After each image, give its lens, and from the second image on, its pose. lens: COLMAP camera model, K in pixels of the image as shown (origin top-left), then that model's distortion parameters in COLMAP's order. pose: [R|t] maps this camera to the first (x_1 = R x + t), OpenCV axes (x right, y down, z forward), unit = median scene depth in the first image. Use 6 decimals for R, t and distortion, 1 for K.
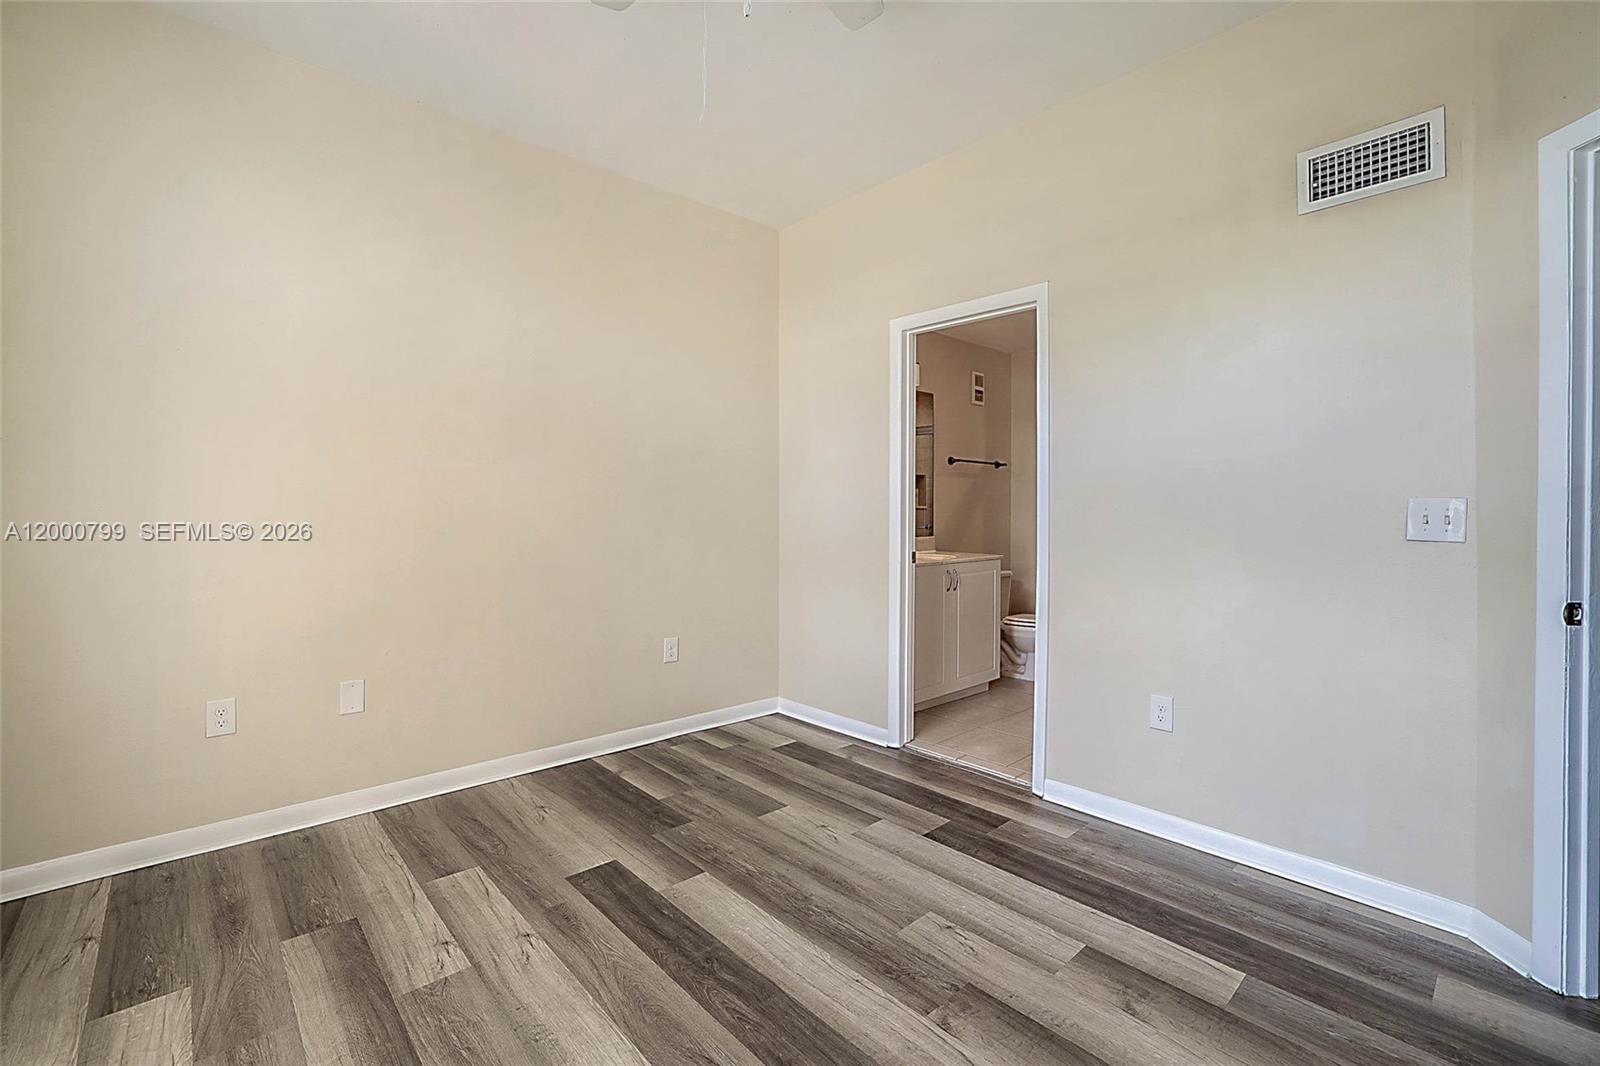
lens RADIAL K [[699.0, 0, 803.2], [0, 699.0, 523.1], [0, 0, 1]] dist [-0.019656, 0.006210]
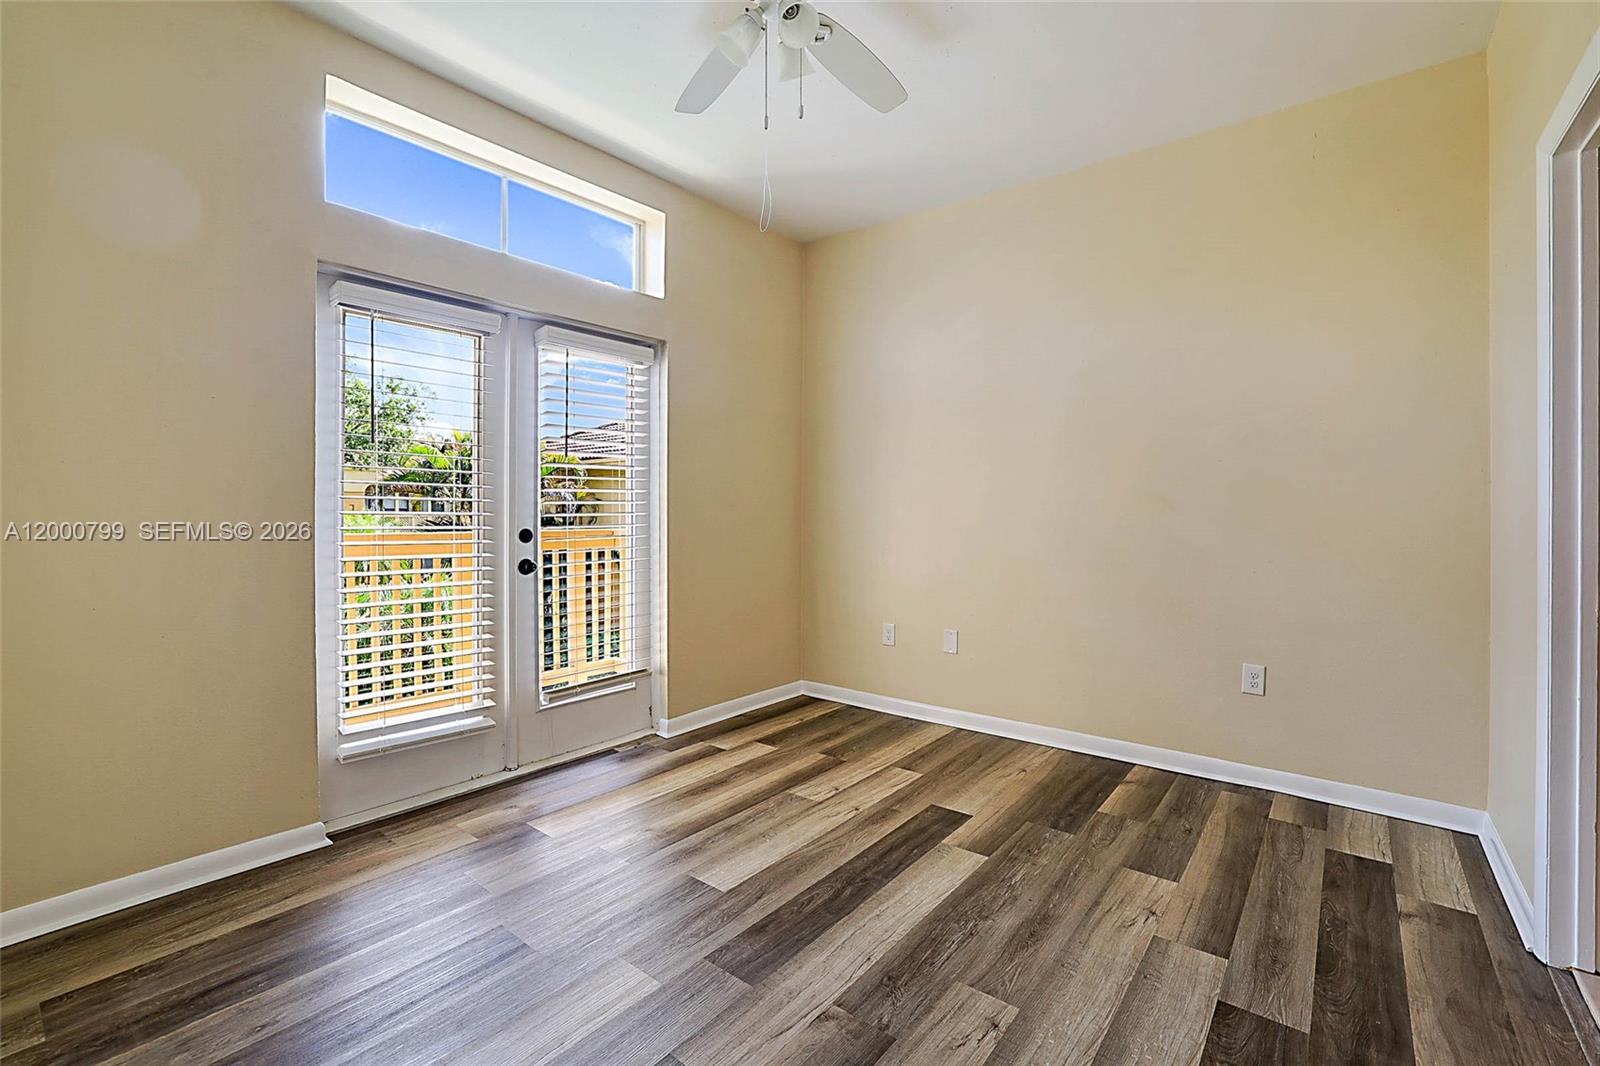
lens RADIAL K [[699.0, 0, 803.2], [0, 699.0, 523.5], [0, 0, 1]] dist [-0.019656, 0.006210]
pose [[0.148777, 0.009249, -0.988828, 0.738555], [-0.014226, 0.999873, 0.007212, 0.004989], [0.988768, 0.012994, 0.148889, 0.508681]]
